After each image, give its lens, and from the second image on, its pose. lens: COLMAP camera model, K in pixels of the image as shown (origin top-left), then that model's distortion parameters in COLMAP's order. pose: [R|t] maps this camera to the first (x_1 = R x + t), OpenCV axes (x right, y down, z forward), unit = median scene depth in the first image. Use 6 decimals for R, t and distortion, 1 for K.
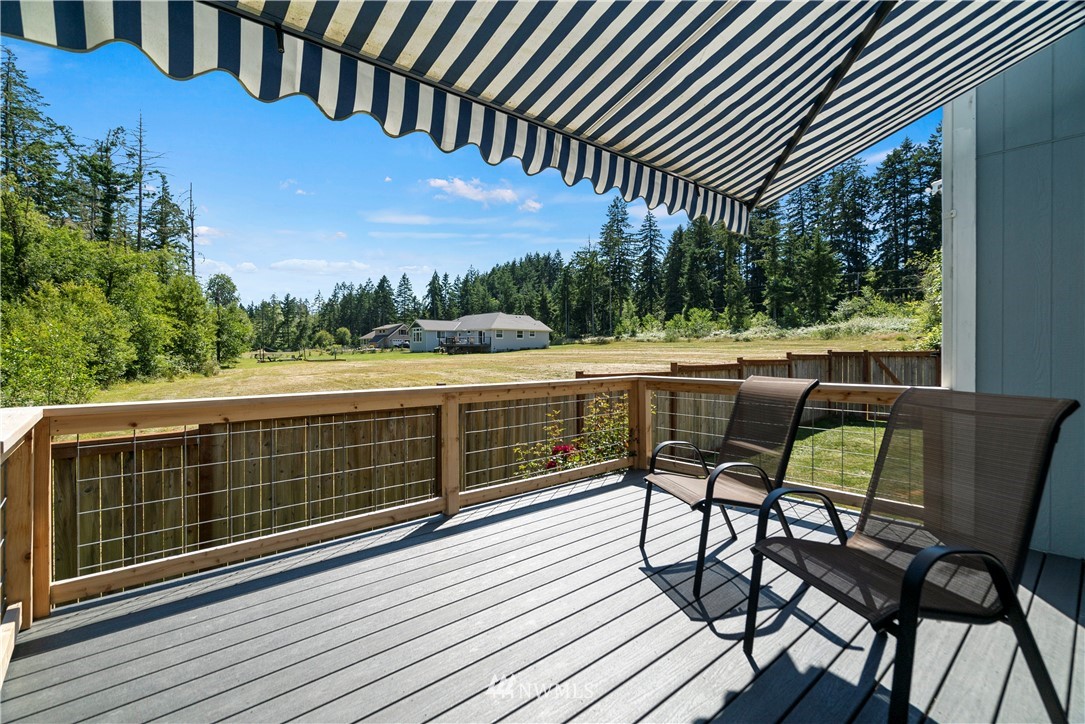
lens RADIAL K [[496.4, 0, 545.1], [0, 496.4, 361.2], [0, 0, 1]] dist [-0.007349, 0.000831]
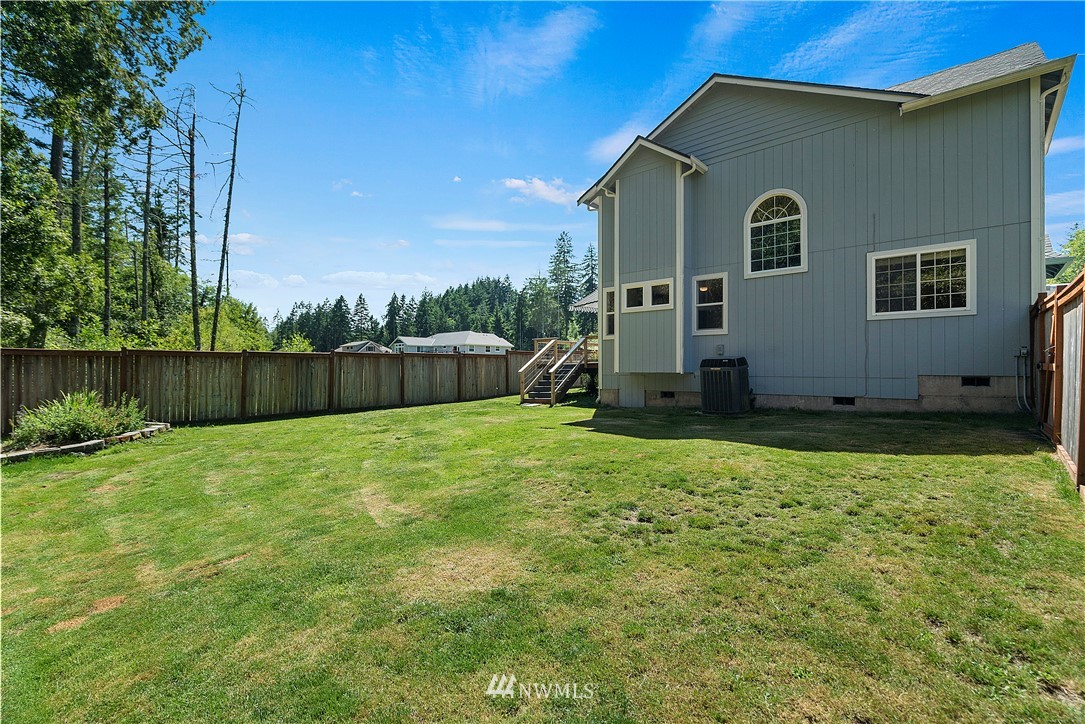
lens RADIAL K [[496.4, 0, 538.5], [0, 496.4, 364.7], [0, 0, 1]] dist [-0.007349, 0.000831]
pose [[0.994274, -0.000699, 0.106856, -0.035640], [0.004202, 0.999461, -0.032567, 0.014384], [-0.106776, 0.032829, 0.993741, -0.127503]]
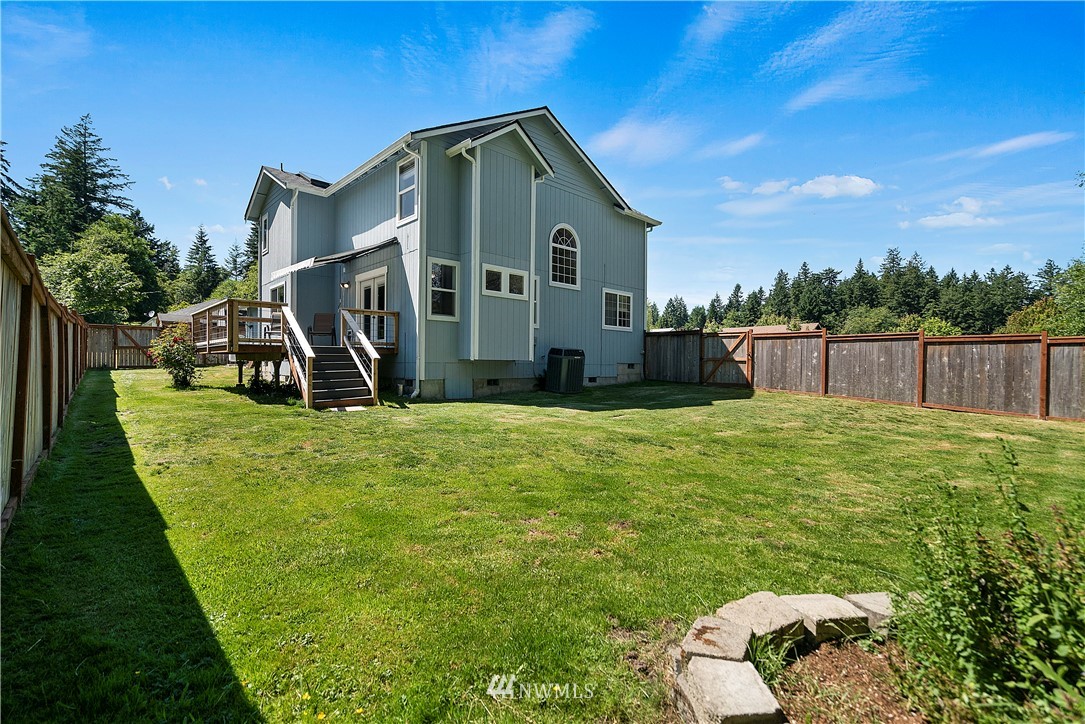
lens RADIAL K [[496.4, 0, 547.1], [0, 496.4, 366.4], [0, 0, 1]] dist [-0.007349, 0.000831]
pose [[-0.037163, -0.004086, 0.999301, -0.105008], [0.016328, 0.999856, 0.004696, 0.013741], [-0.999176, 0.016492, -0.037091, -0.032061]]
